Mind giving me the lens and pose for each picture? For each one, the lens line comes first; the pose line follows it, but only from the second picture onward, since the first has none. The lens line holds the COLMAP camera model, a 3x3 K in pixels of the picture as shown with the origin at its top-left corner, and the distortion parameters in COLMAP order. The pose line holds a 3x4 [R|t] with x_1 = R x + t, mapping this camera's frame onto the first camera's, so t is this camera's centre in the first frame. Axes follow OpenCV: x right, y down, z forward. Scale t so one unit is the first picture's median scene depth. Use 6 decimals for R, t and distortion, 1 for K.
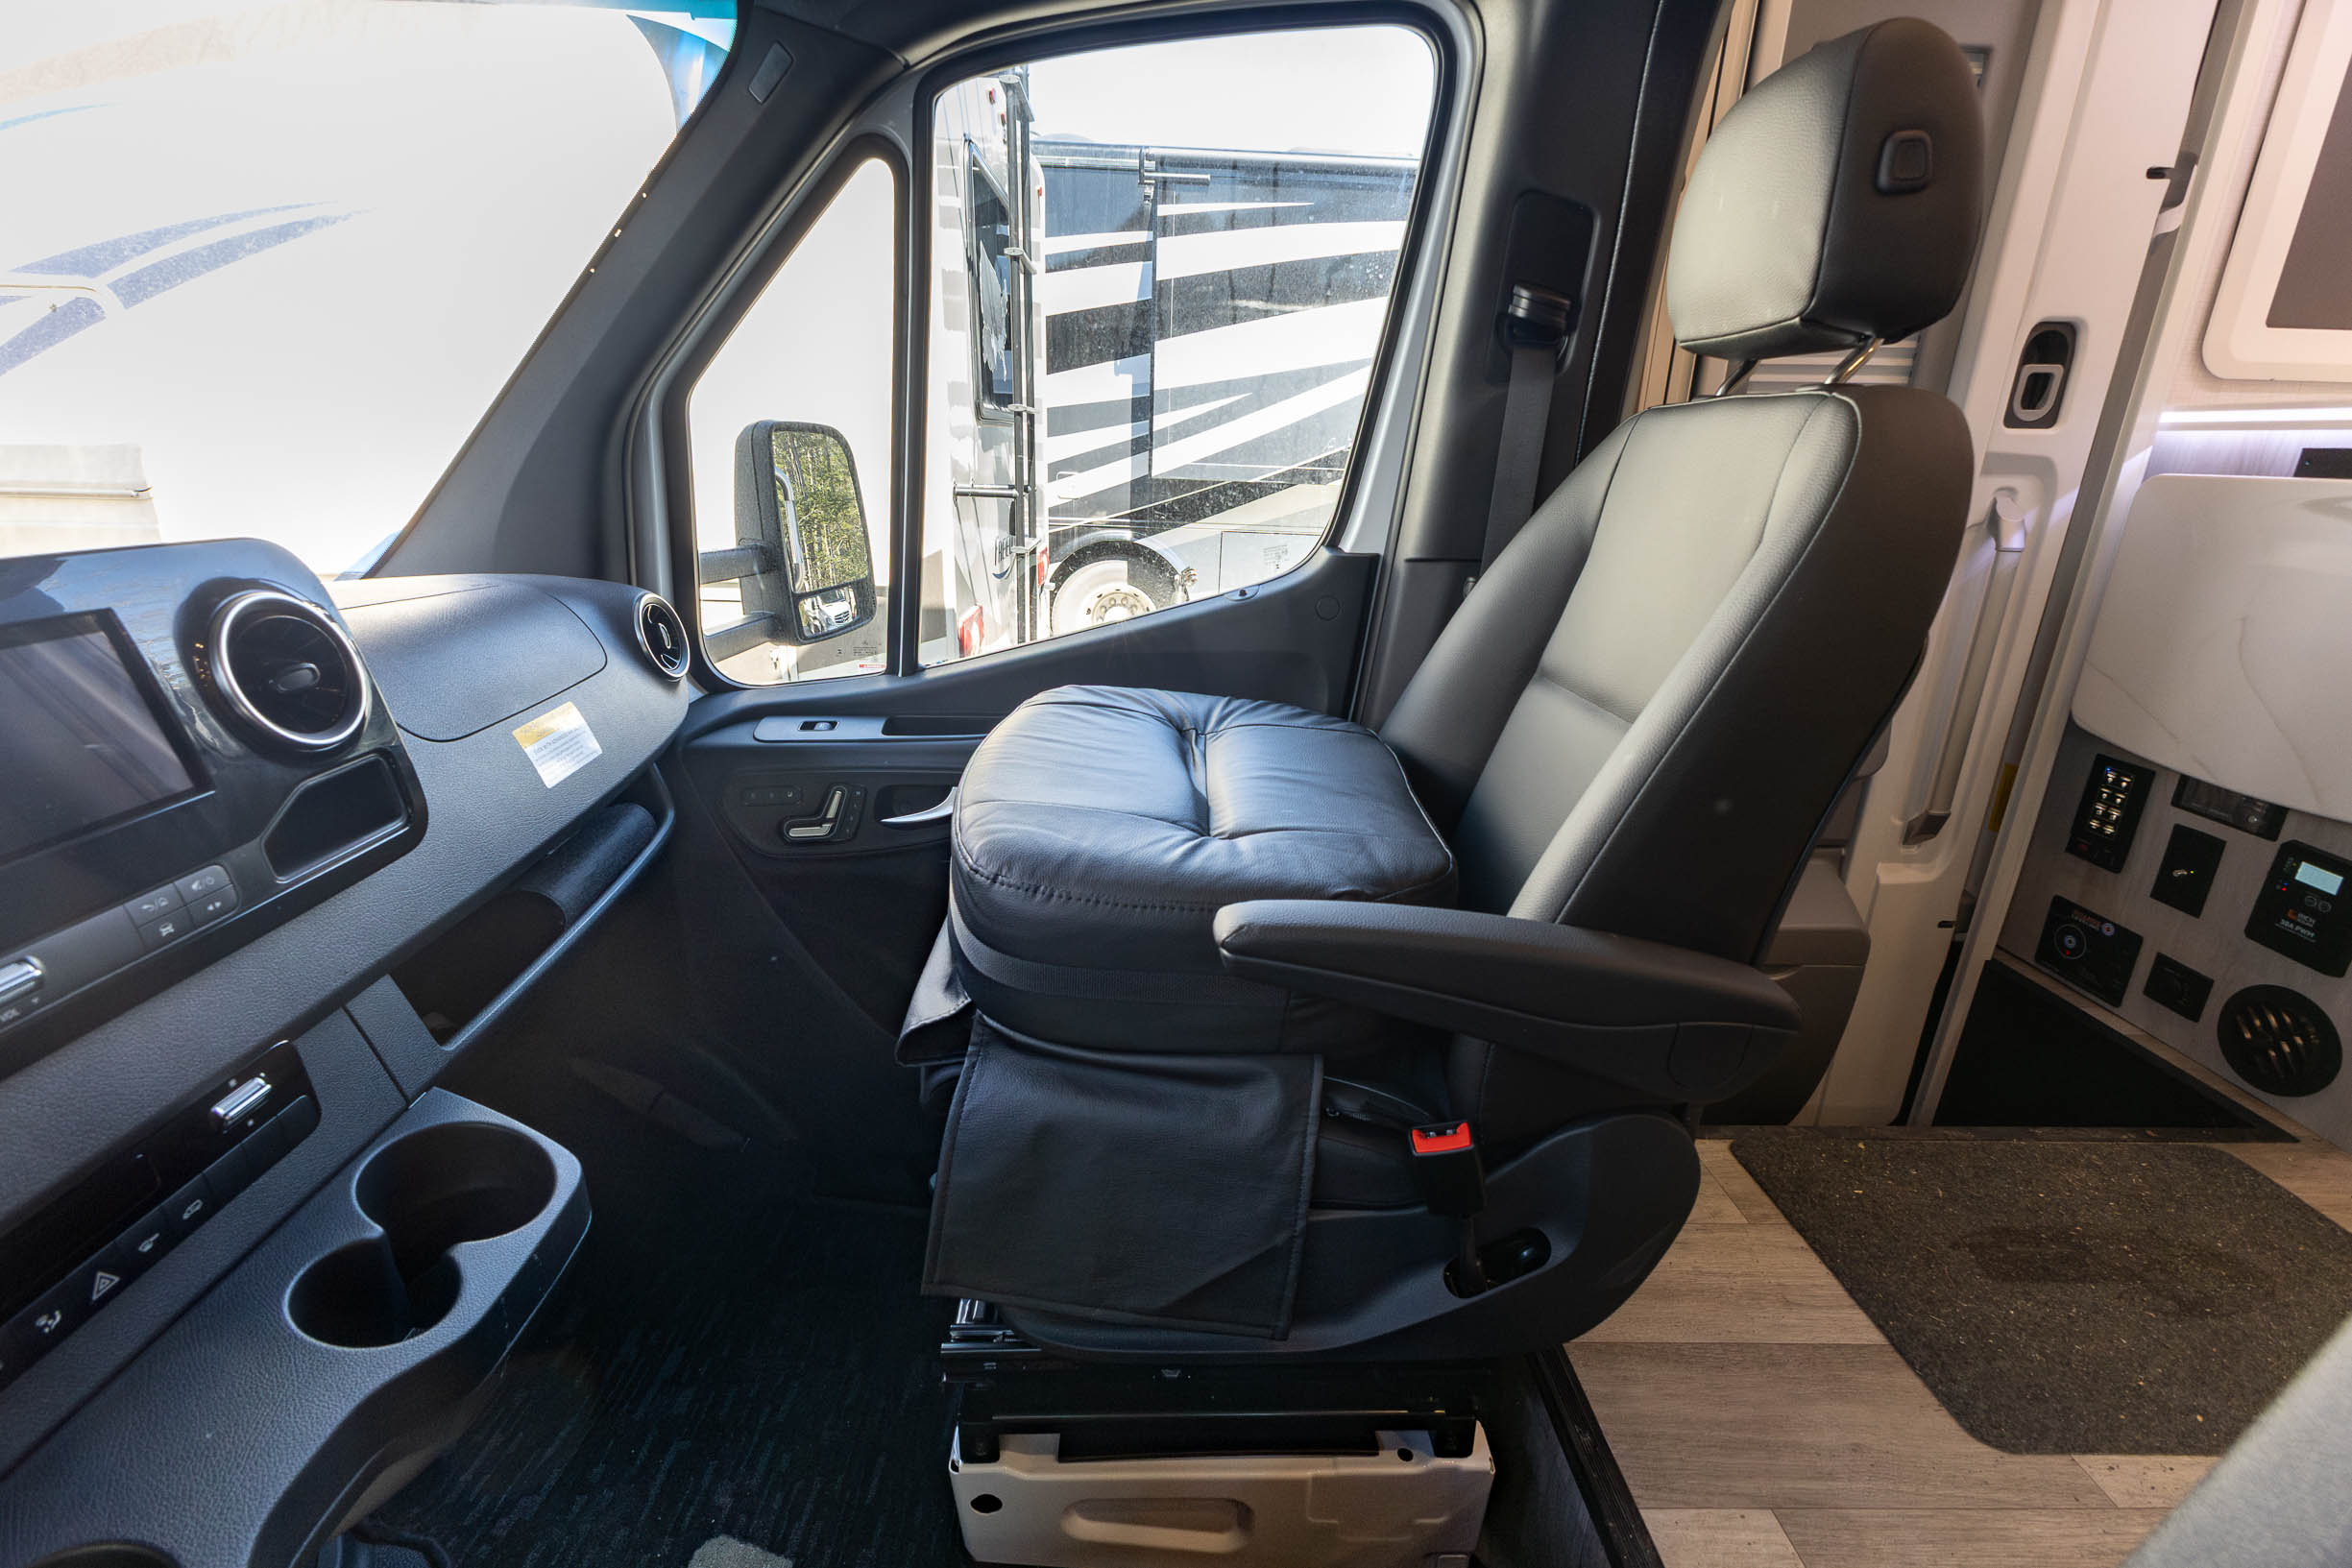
lens RADIAL K [[1003.7, 0, 1172.8], [0, 1003.7, 800.7], [0, 0, 1]] dist [0.015712, -0.002452]
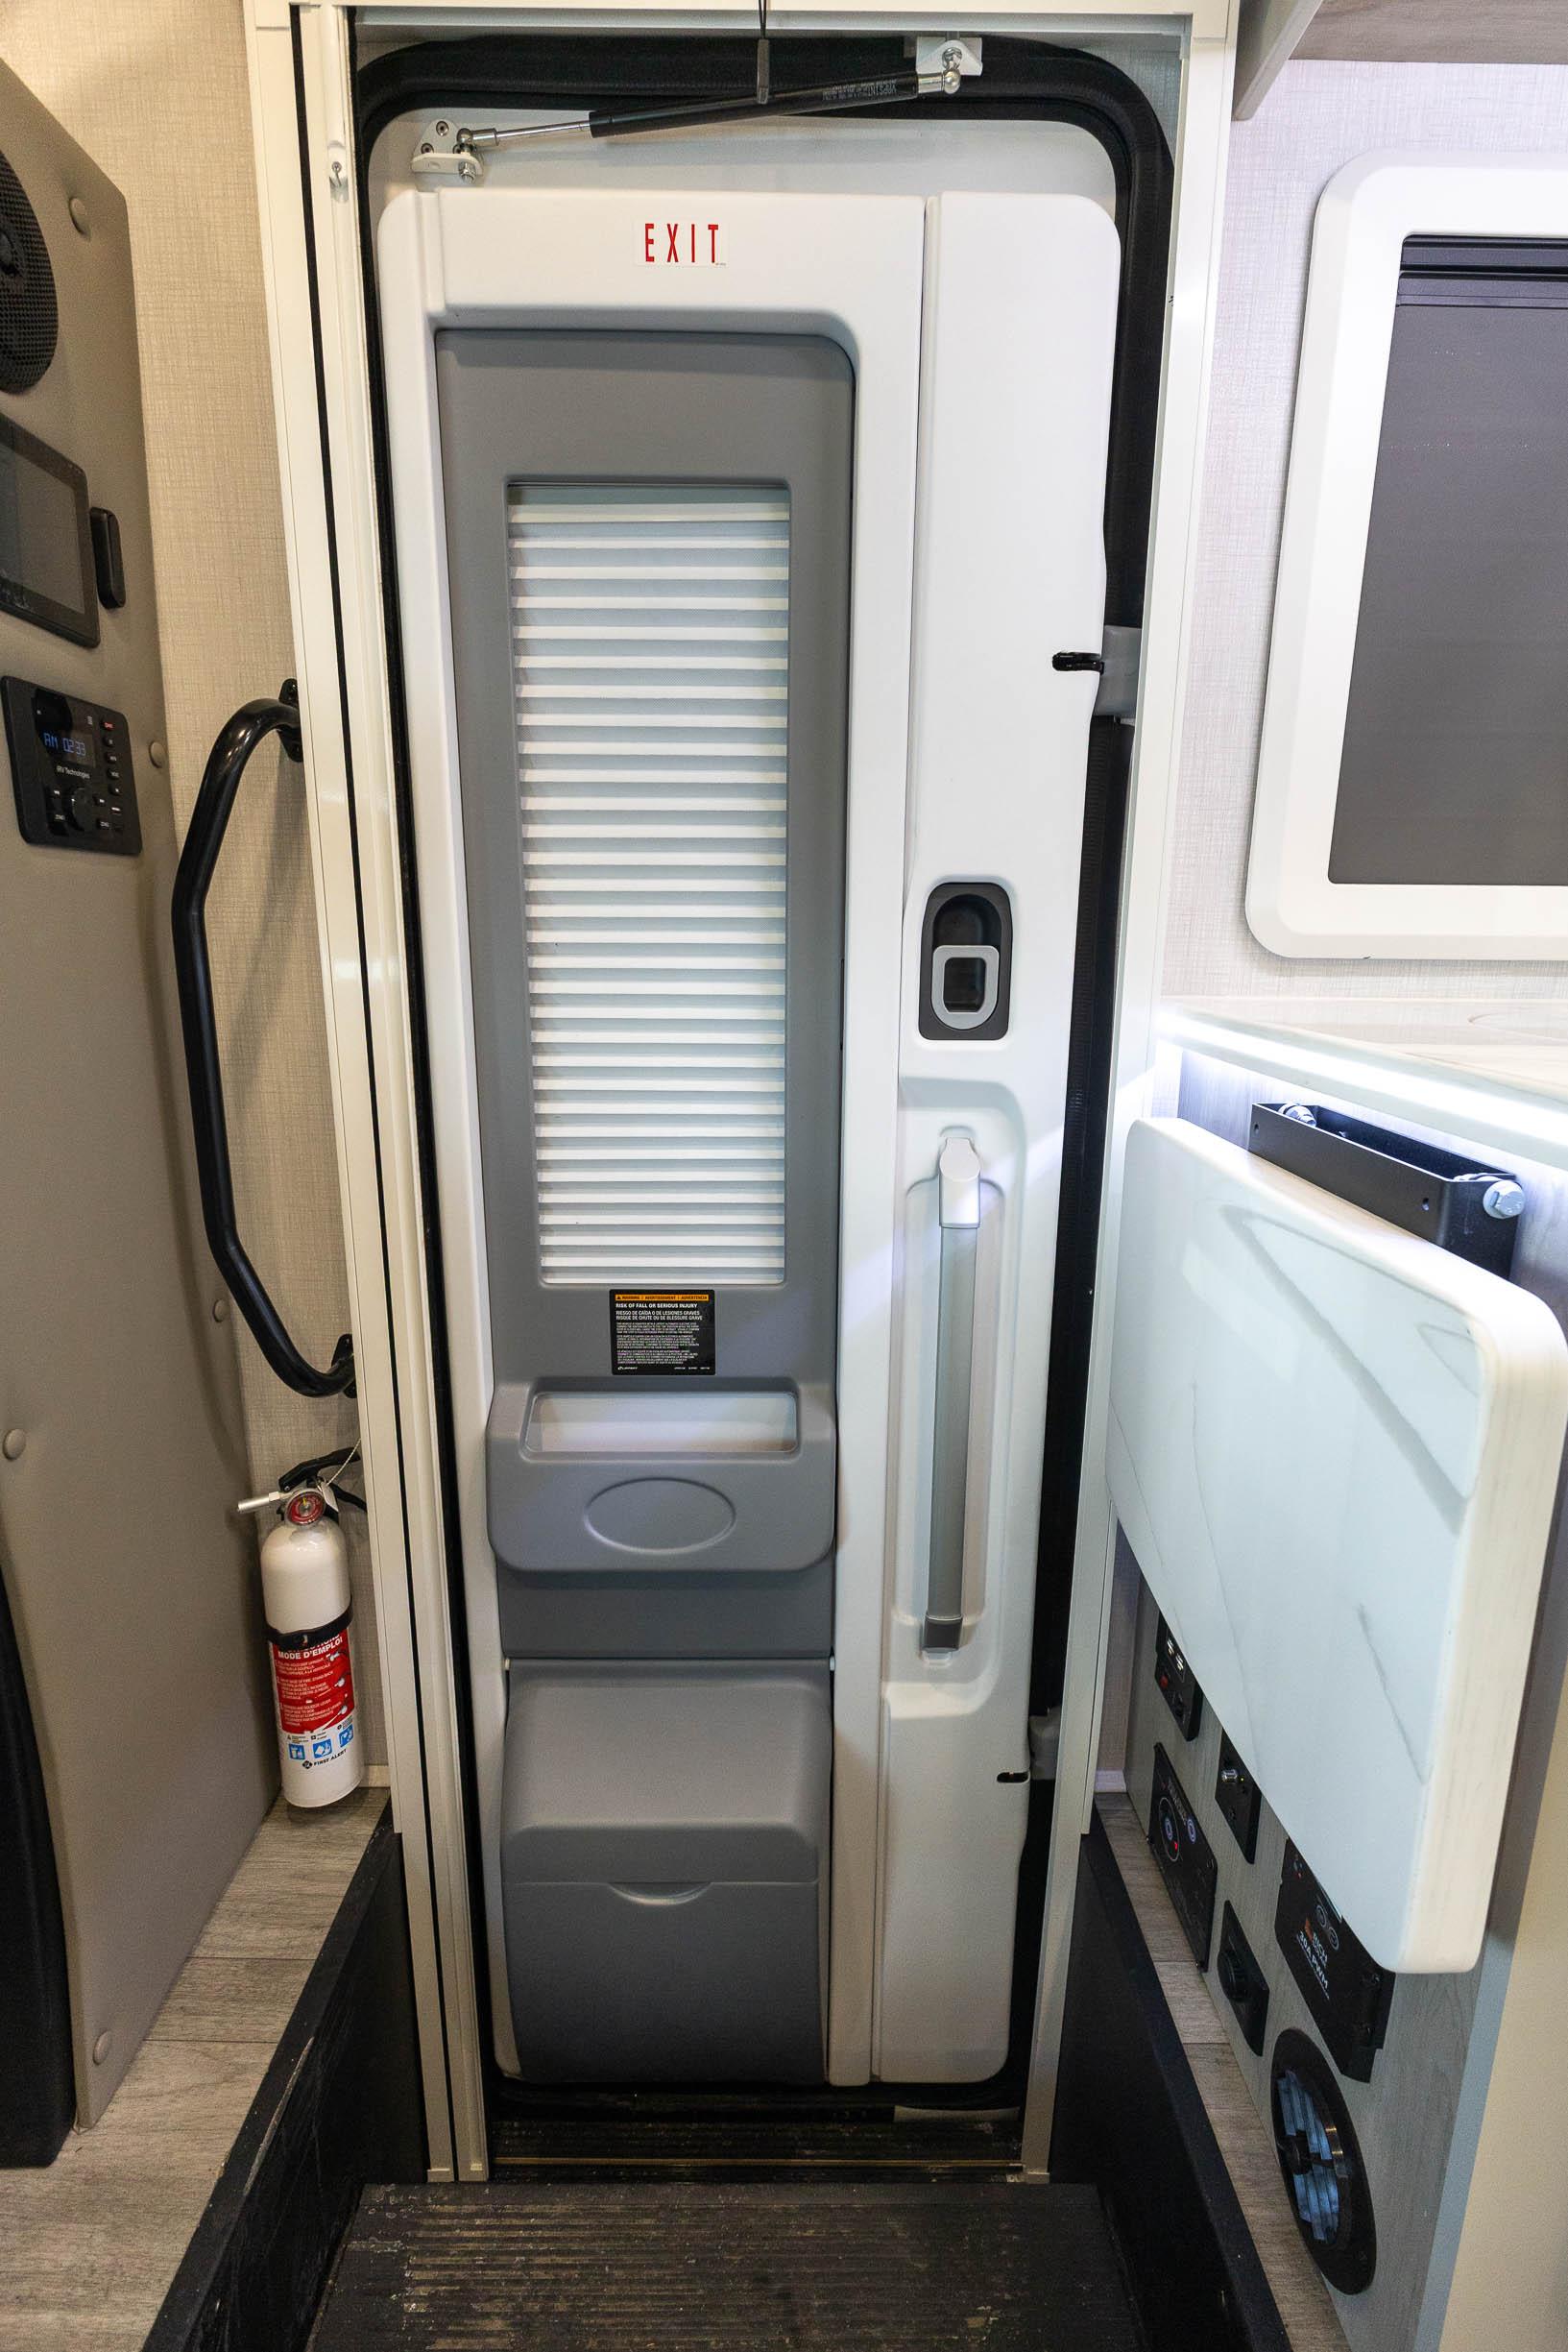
lens RADIAL K [[1103.0, 0, 789.8], [0, 1103.0, 1174.0], [0, 0, 1]] dist [0.011693, 0.001120]
pose [[0.999735, -0.005890, -0.022272, 0.742737], [0.003471, 0.994238, -0.107142, -0.206708], [0.022775, 0.107036, 0.993994, 0.310939]]
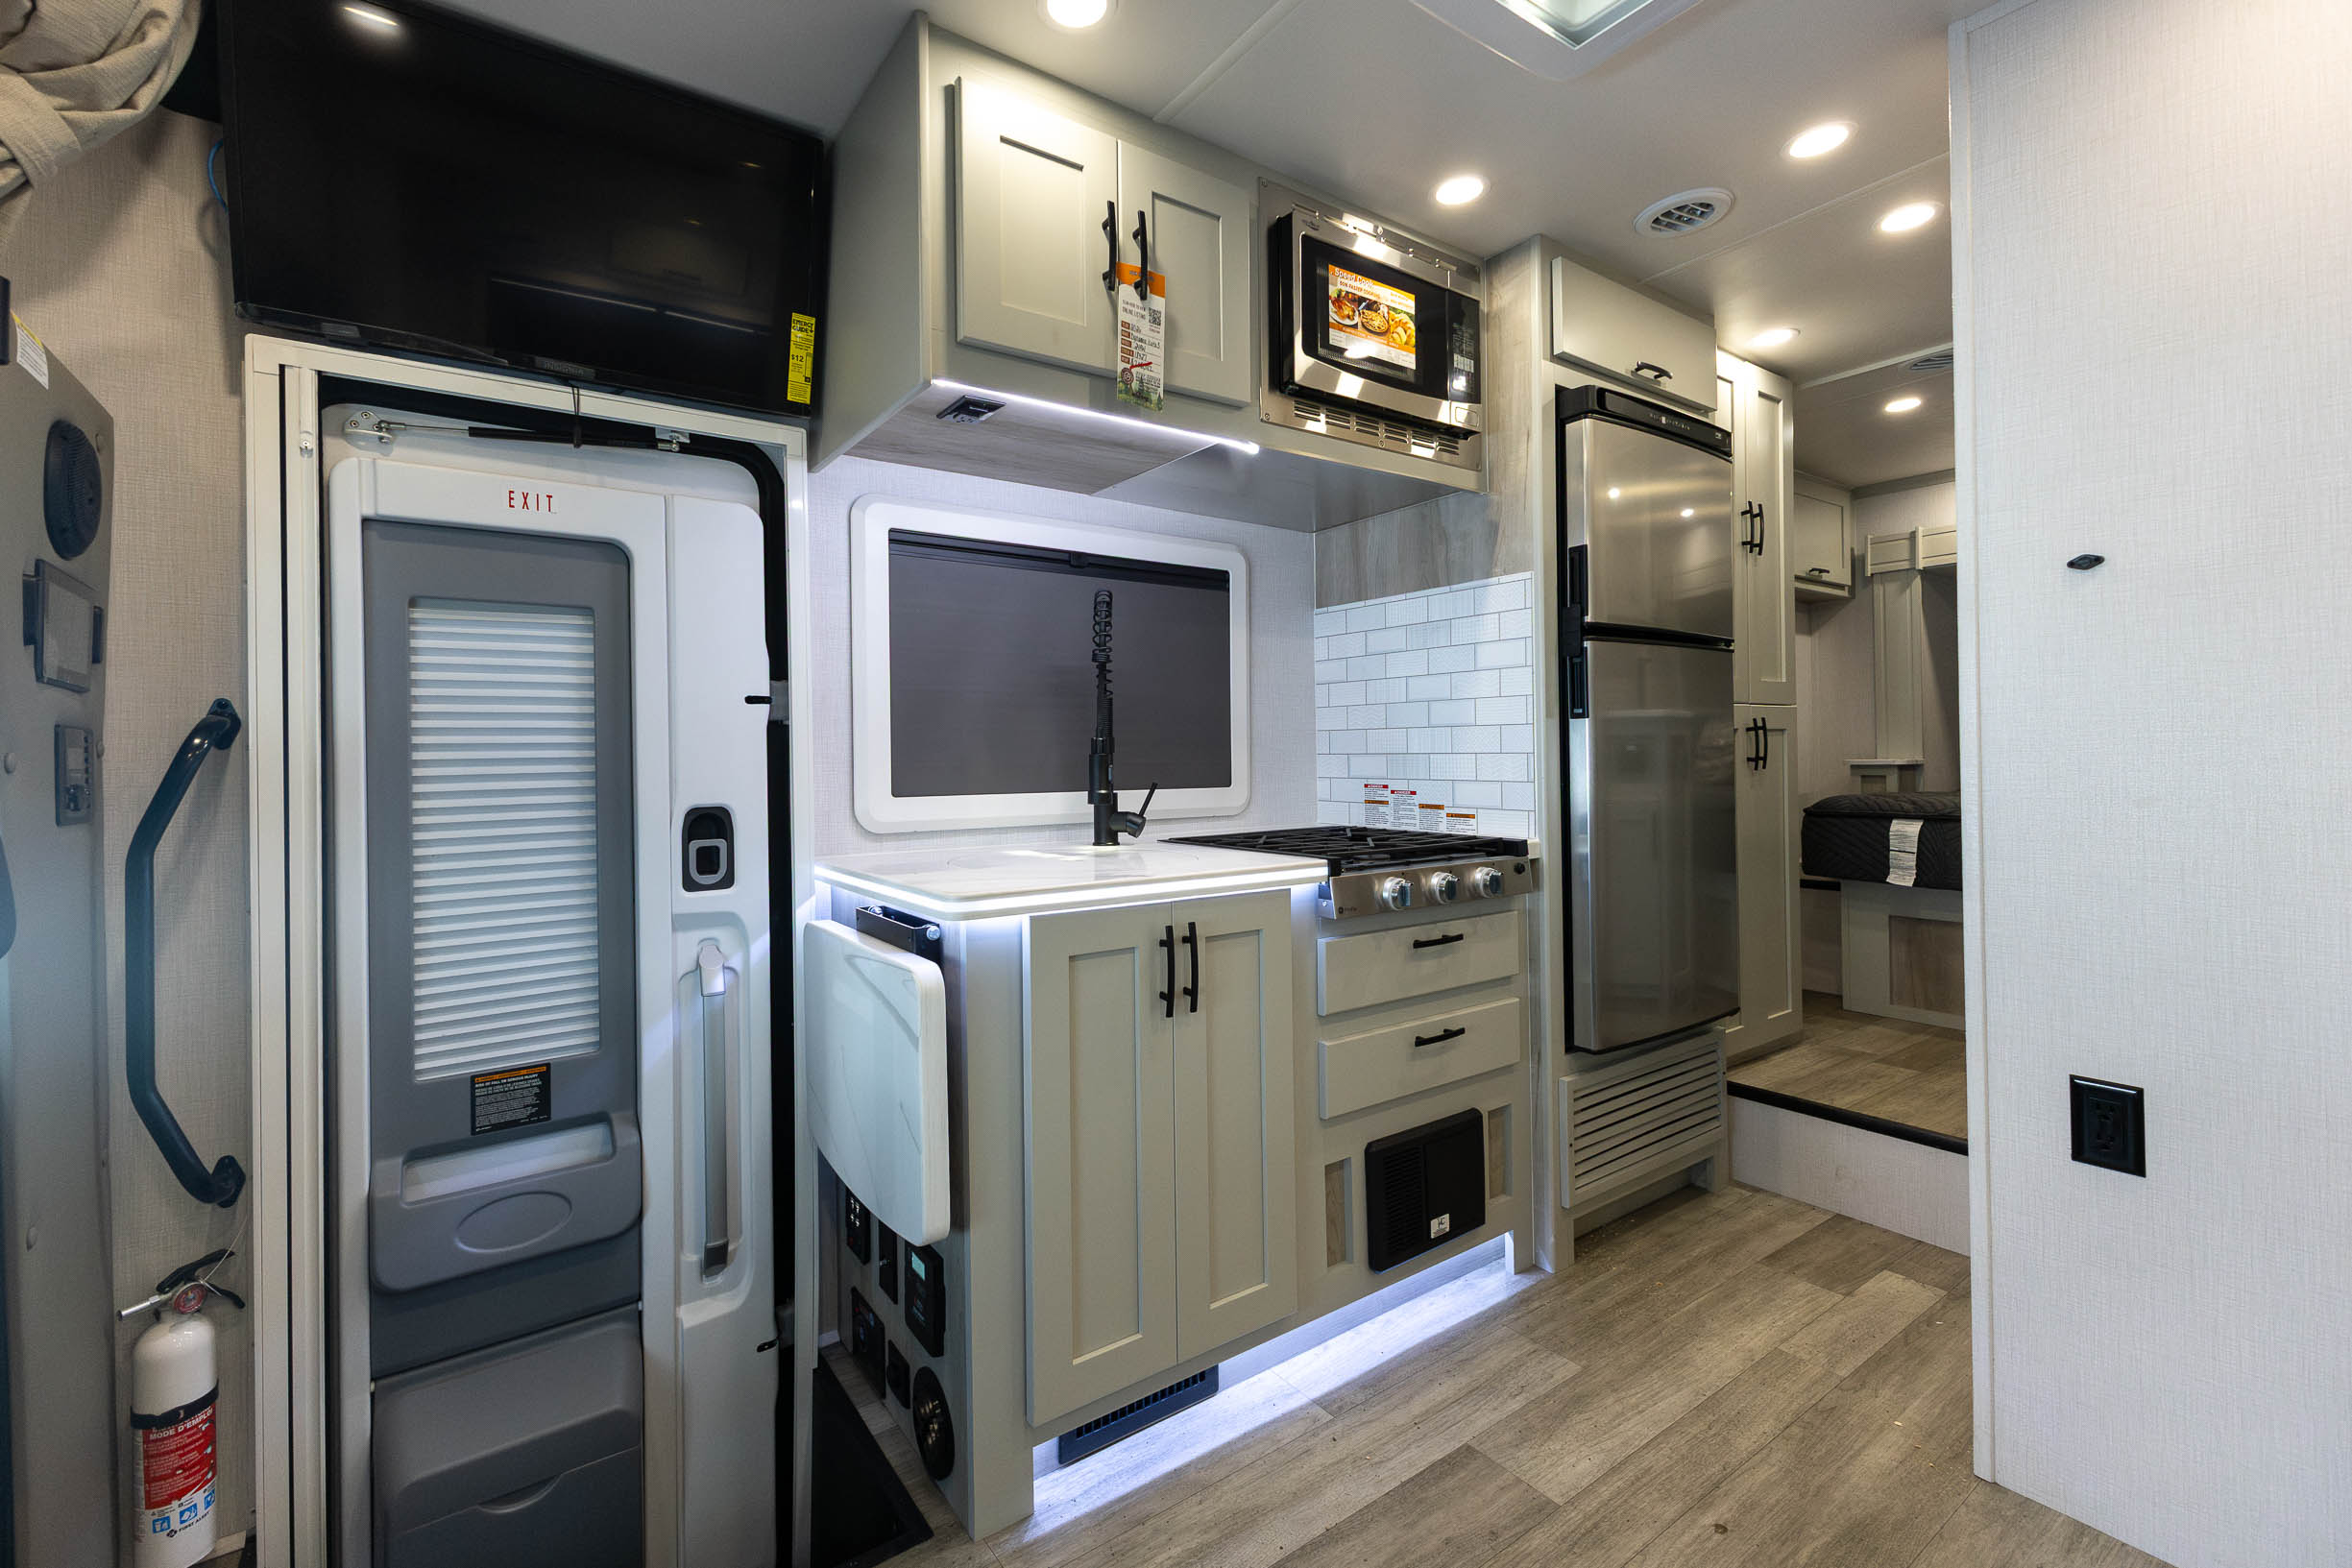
lens RADIAL K [[1003.7, 0, 1122.0], [0, 1003.7, 741.2], [0, 0, 1]] dist [0.015712, -0.002452]
pose [[0.845638, -0.027439, 0.533051, 0.626046], [0.205847, 0.938188, -0.278263, -0.105554], [-0.492467, 0.345037, 0.799015, -0.223707]]
